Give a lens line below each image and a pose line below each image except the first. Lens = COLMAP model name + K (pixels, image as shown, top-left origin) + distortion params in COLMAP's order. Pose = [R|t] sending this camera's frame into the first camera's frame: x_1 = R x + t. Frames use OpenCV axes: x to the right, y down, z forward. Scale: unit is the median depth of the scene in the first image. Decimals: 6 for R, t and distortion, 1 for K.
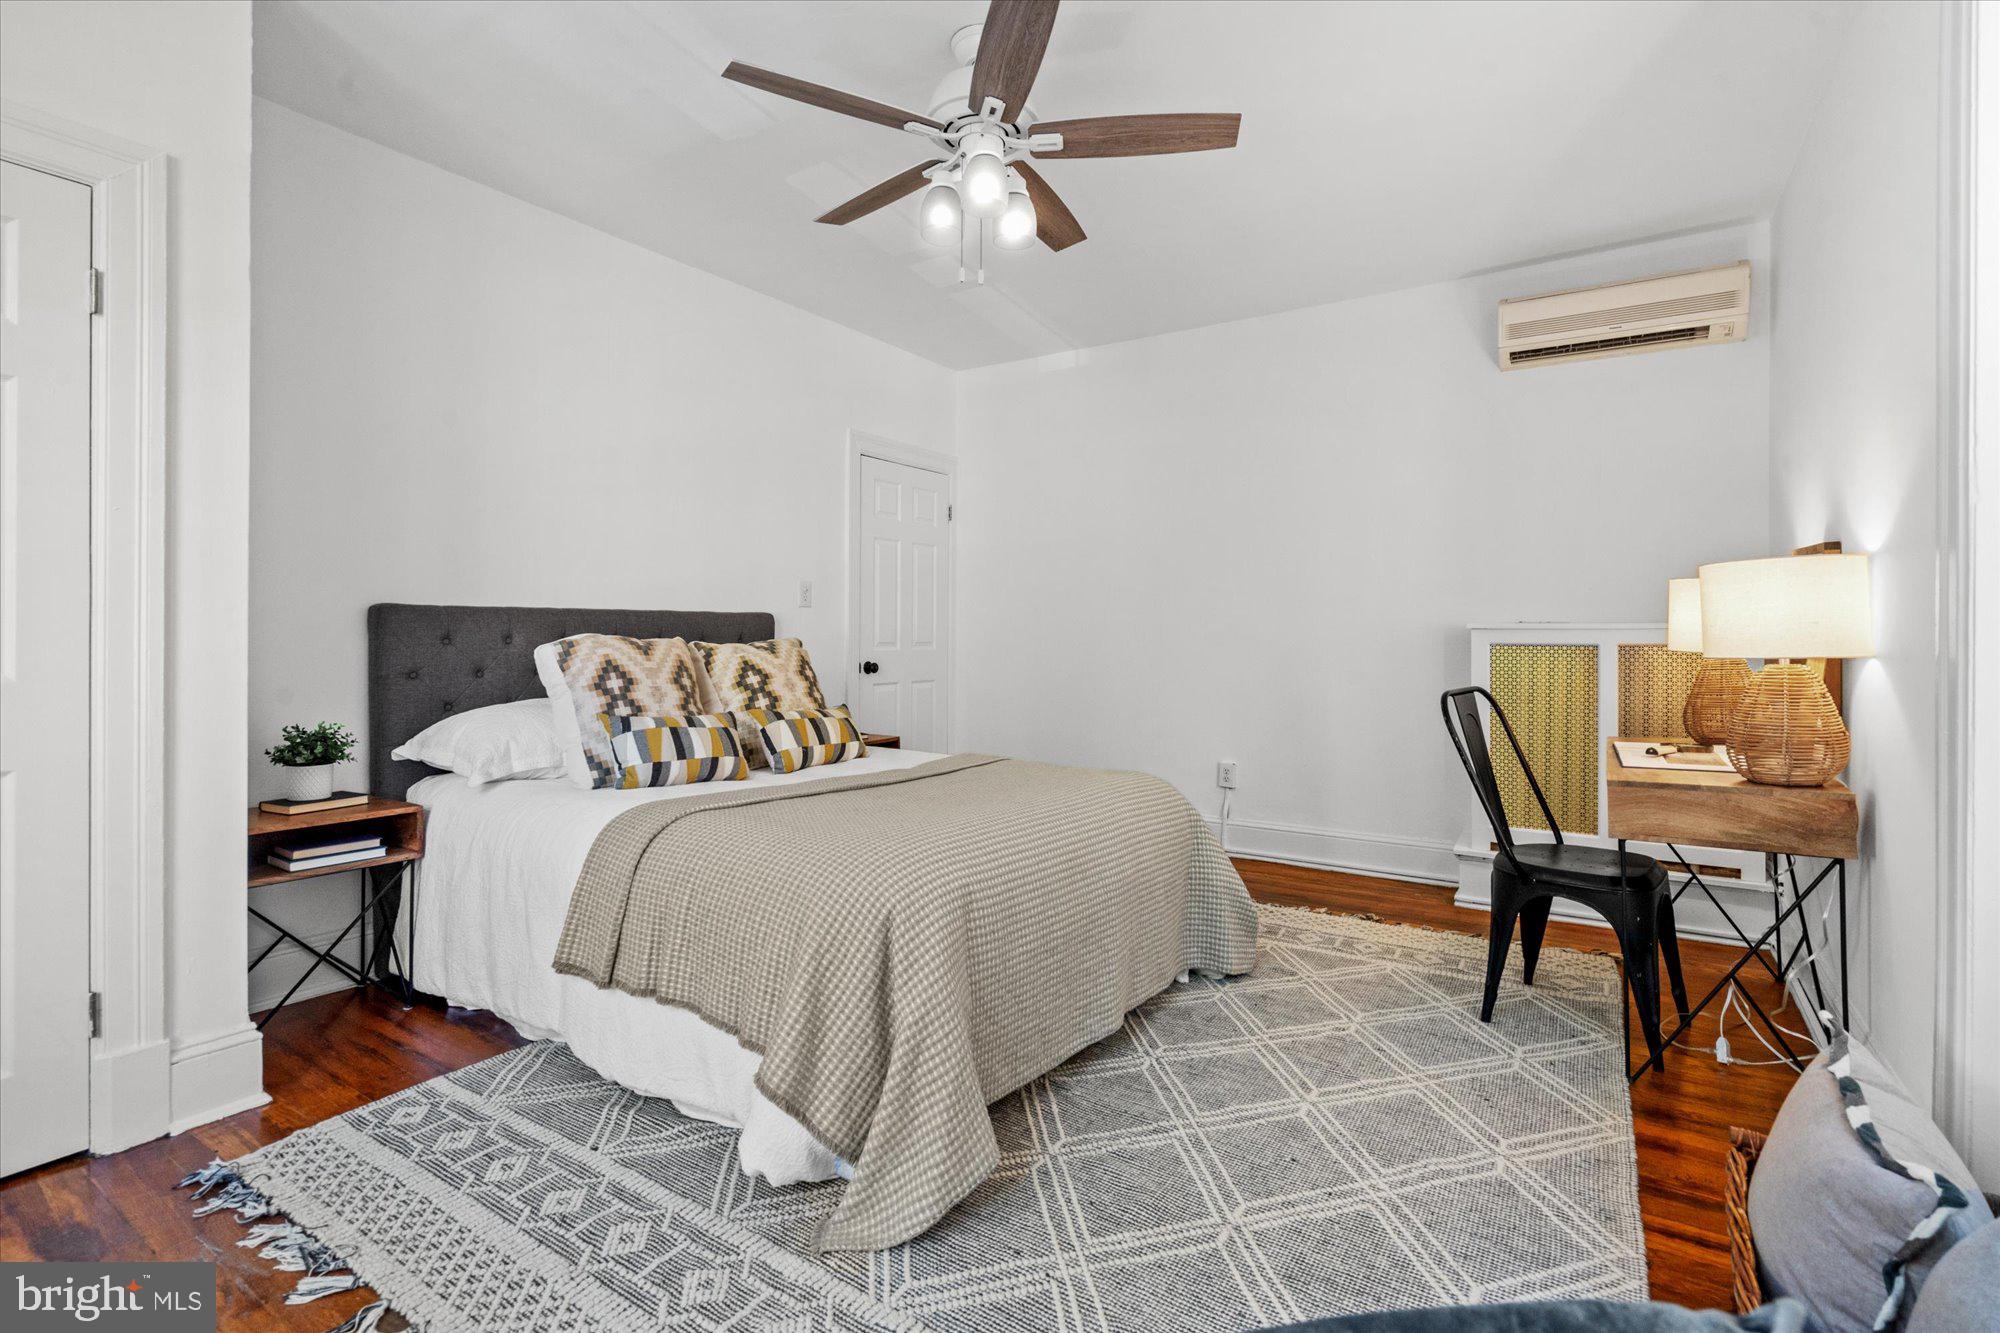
lens RADIAL K [[908.1, 0, 1000.0], [0, 908.1, 646.8], [0, 0, 1]] dist [-0.005039, 0.002154]
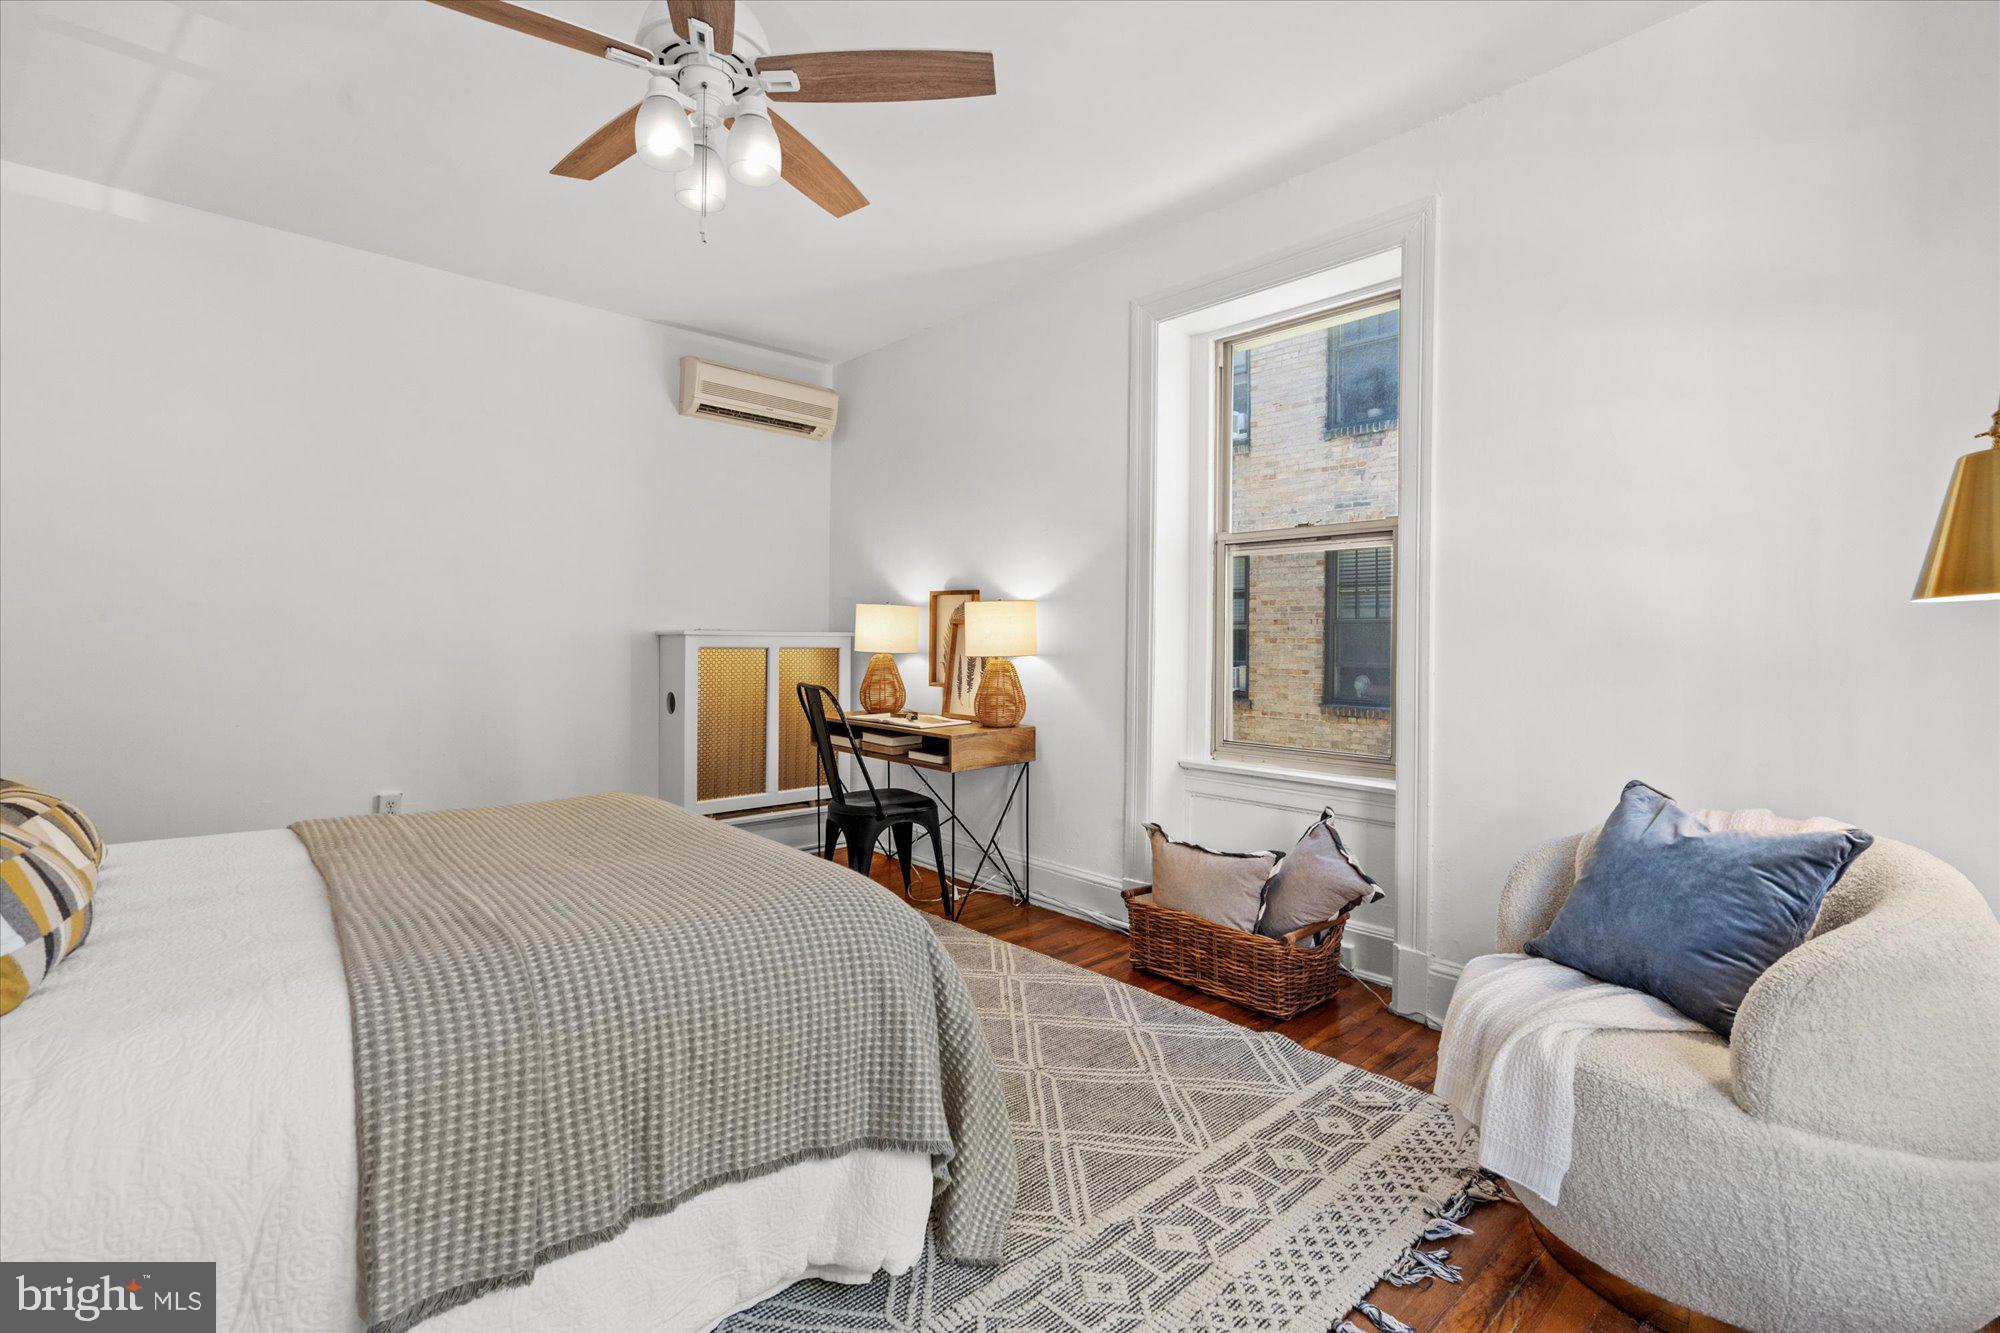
lens RADIAL K [[908.1, 0, 992.1], [0, 908.1, 651.9], [0, 0, 1]] dist [-0.005039, 0.002154]
pose [[0.255466, -0.014070, 0.966716, -0.929018], [0.003679, 0.999901, 0.013581, -0.021176], [-0.966811, 0.000087, 0.255493, 0.595031]]
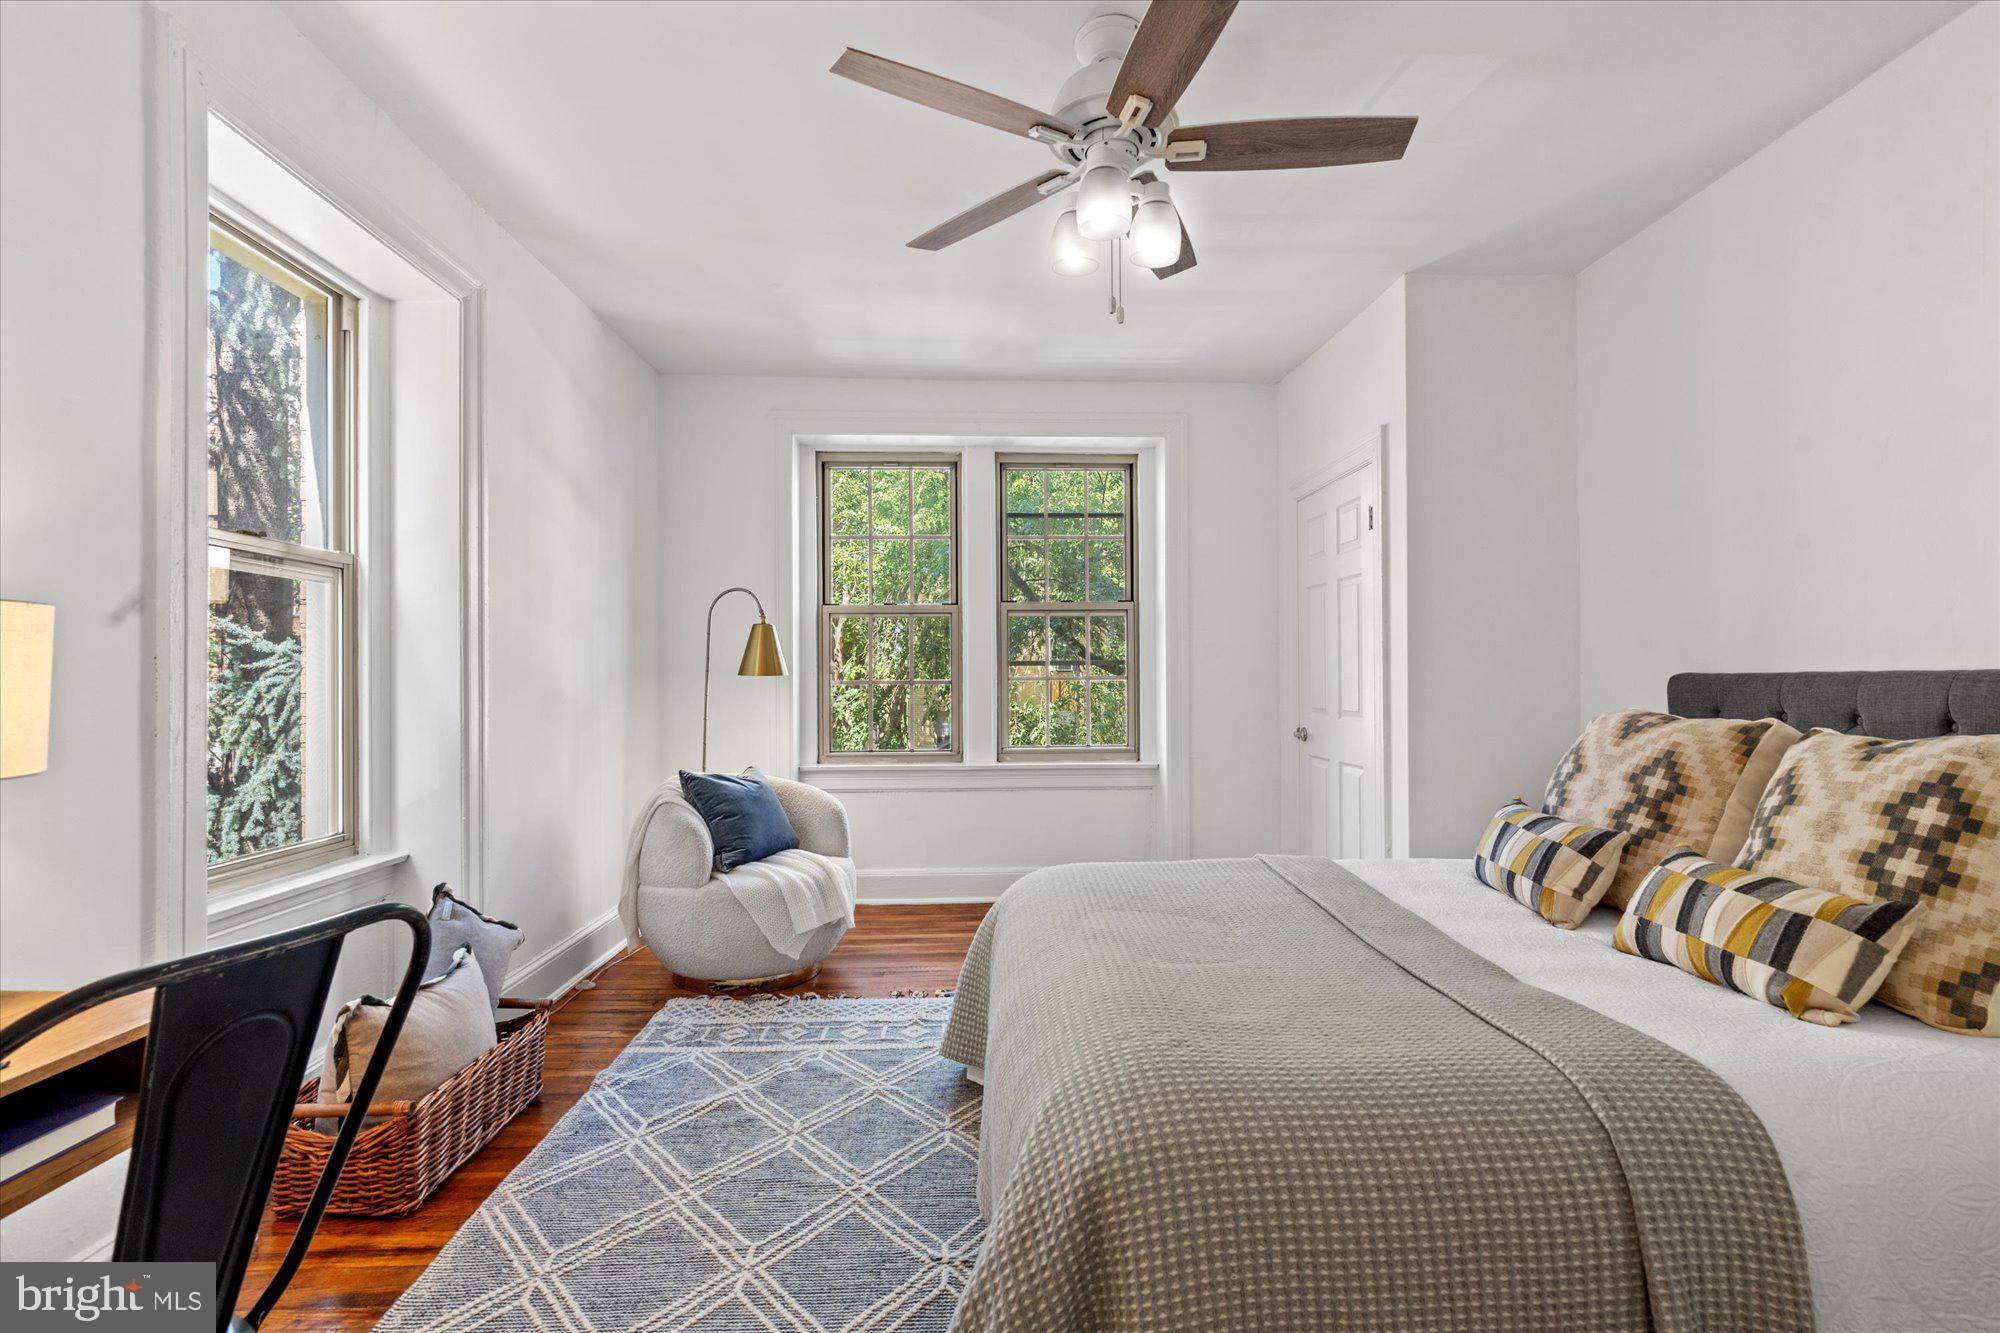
lens RADIAL K [[908.1, 0, 999.1], [0, 908.1, 672.7], [0, 0, 1]] dist [-0.005039, 0.002154]
pose [[-0.808118, -0.005313, -0.588997, 0.676497], [-0.005193, 0.999985, -0.001896, -0.051582], [0.588998, 0.001527, -0.808133, 1.919167]]
